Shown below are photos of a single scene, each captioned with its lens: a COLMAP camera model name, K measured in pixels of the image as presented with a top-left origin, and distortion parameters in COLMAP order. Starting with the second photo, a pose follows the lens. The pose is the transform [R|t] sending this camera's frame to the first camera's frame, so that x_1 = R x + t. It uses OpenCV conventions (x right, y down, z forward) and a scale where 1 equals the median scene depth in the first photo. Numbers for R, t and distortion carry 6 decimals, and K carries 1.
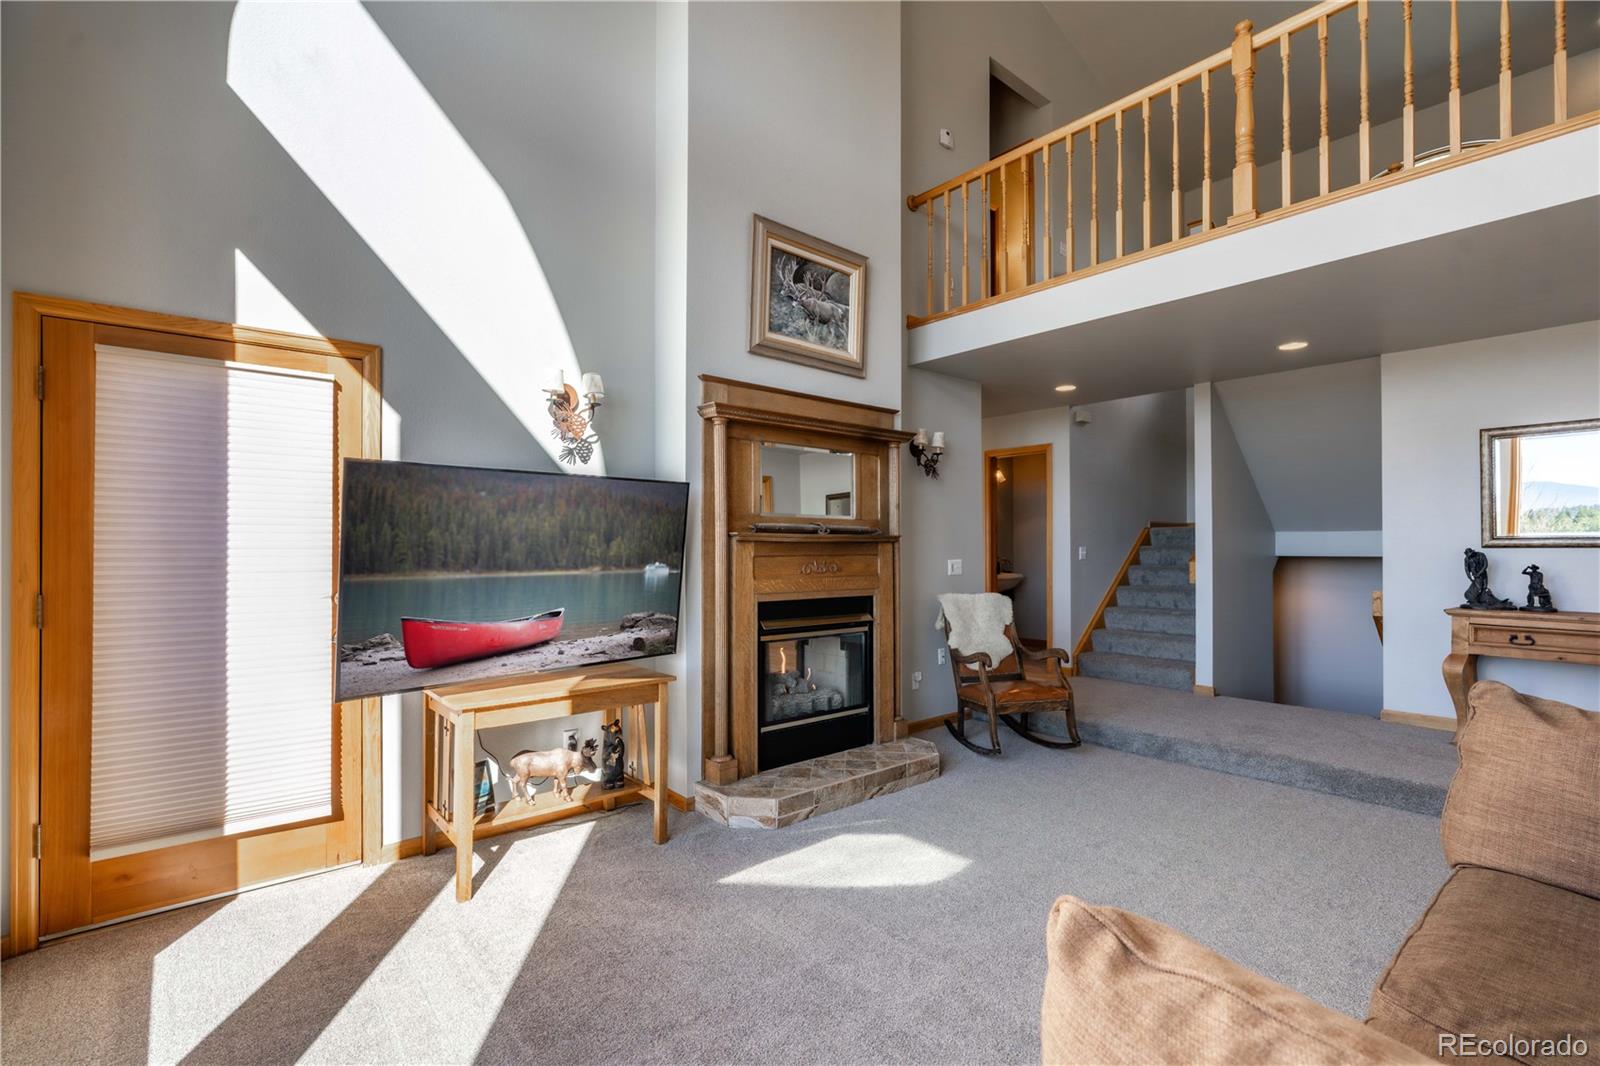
lens RADIAL K [[739.9, 0, 800.0], [0, 739.9, 533.0], [0, 0, 1]] dist [-0.000299, 0.000133]
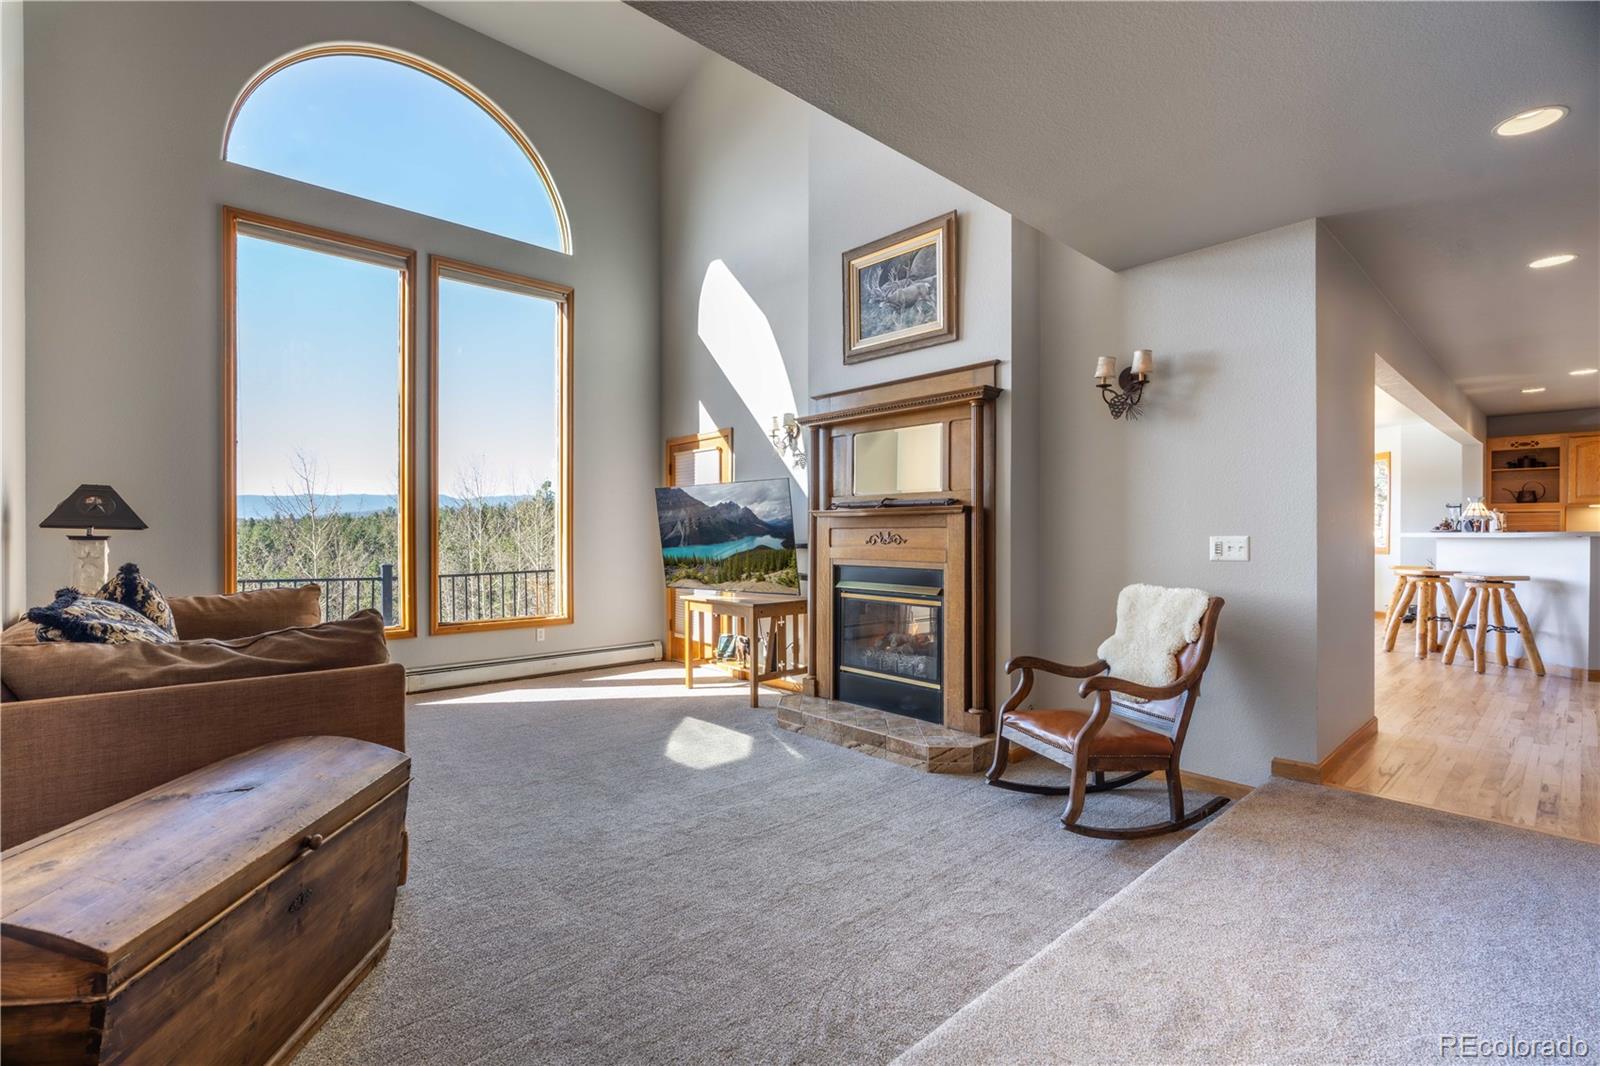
lens RADIAL K [[715.6, 0, 800.0], [0, 715.6, 533.0], [0, 0, 1]] dist [-0.001235, 0.000051]
pose [[0.033473, -0.003521, -0.999433, 1.069475], [0.016033, 0.999867, -0.002986, 0.038829], [0.999311, -0.015924, 0.033525, 0.829702]]
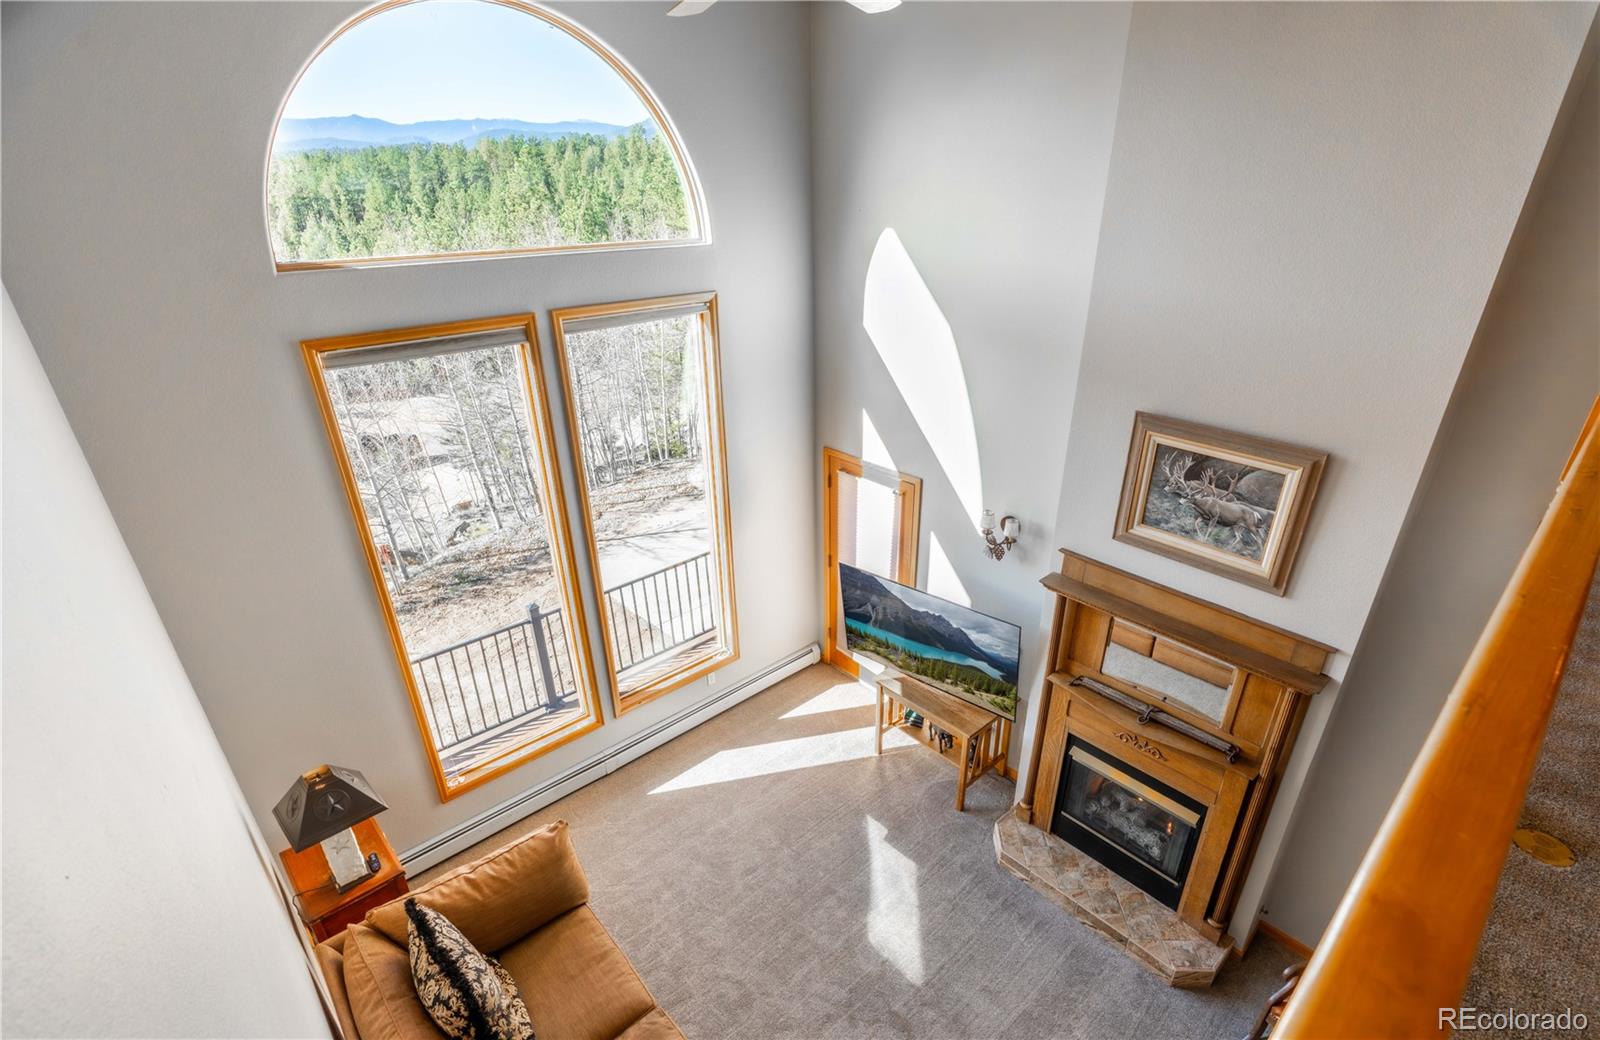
lens RADIAL K [[759.1, 0, 837.9], [0, 759.1, 556.1], [0, 0, 1]] dist [0.009828, 0.000084]
pose [[0.061528, 0.452786, -0.889494, 0.828212], [0.010319, 0.890846, 0.454188, -0.676485], [0.998052, -0.037124, 0.050140, 0.523098]]
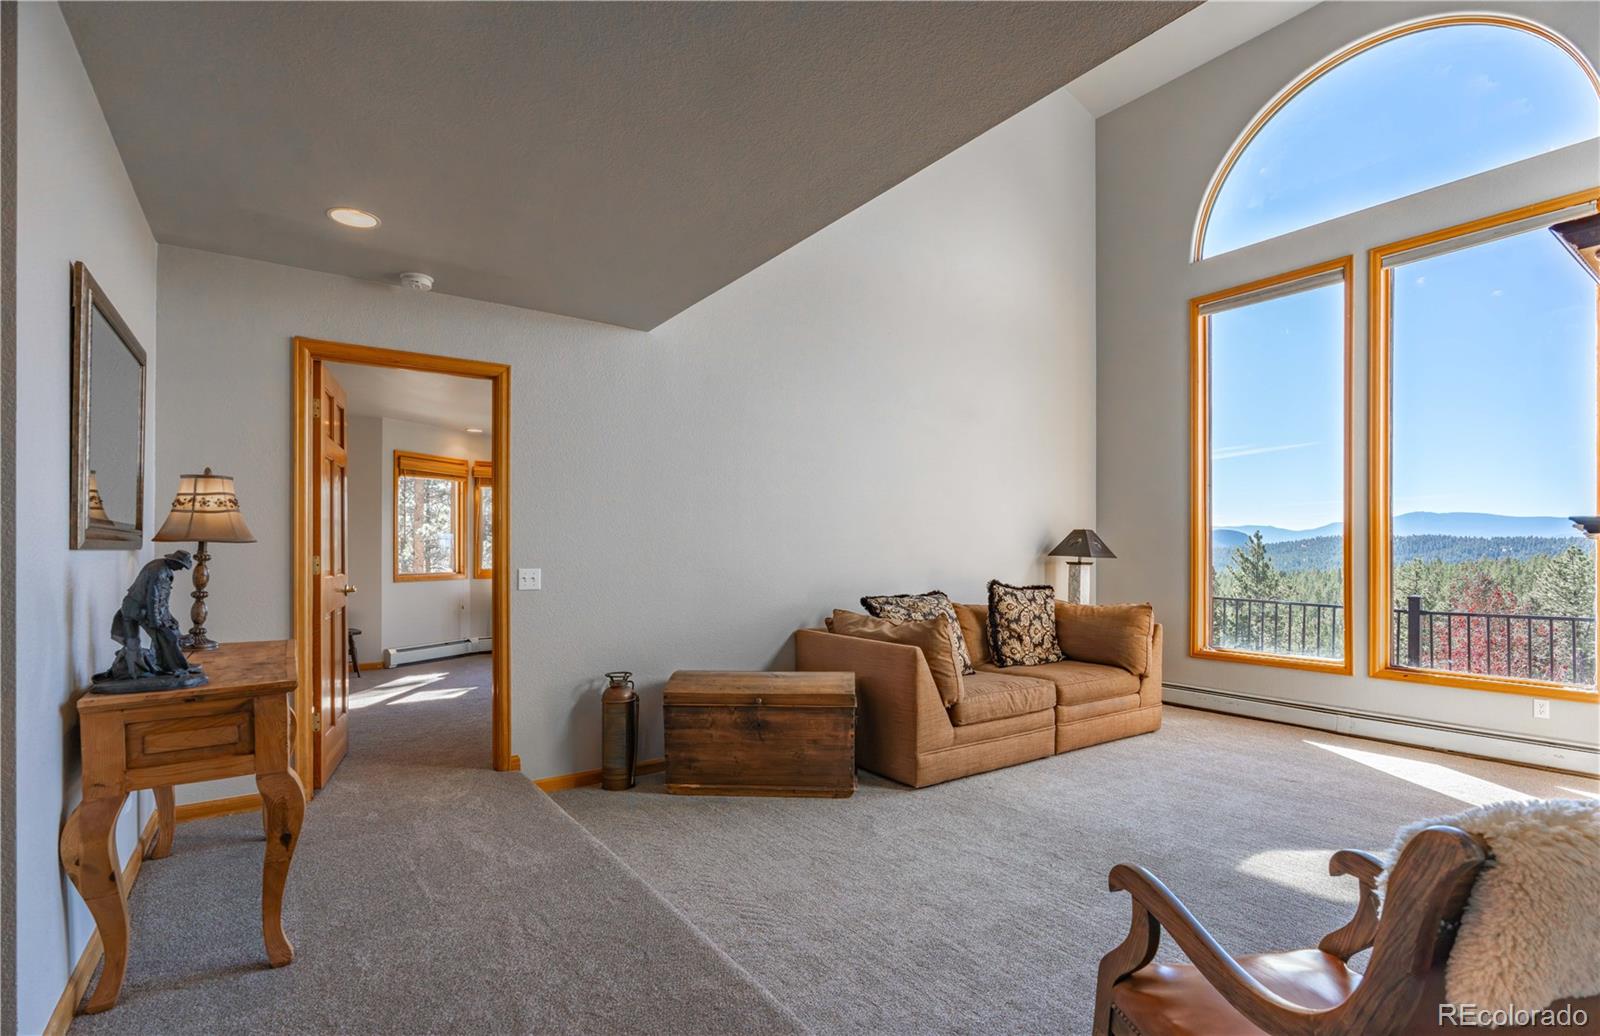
lens RADIAL K [[759.1, 0, 837.9], [0, 759.1, 554.1], [0, 0, 1]] dist [0.009828, 0.000084]
pose [[-0.997744, -0.004063, 0.067005, 0.504482], [-0.004809, 0.999928, -0.010978, 0.028931], [-0.066956, -0.011275, -0.997692, 1.518546]]
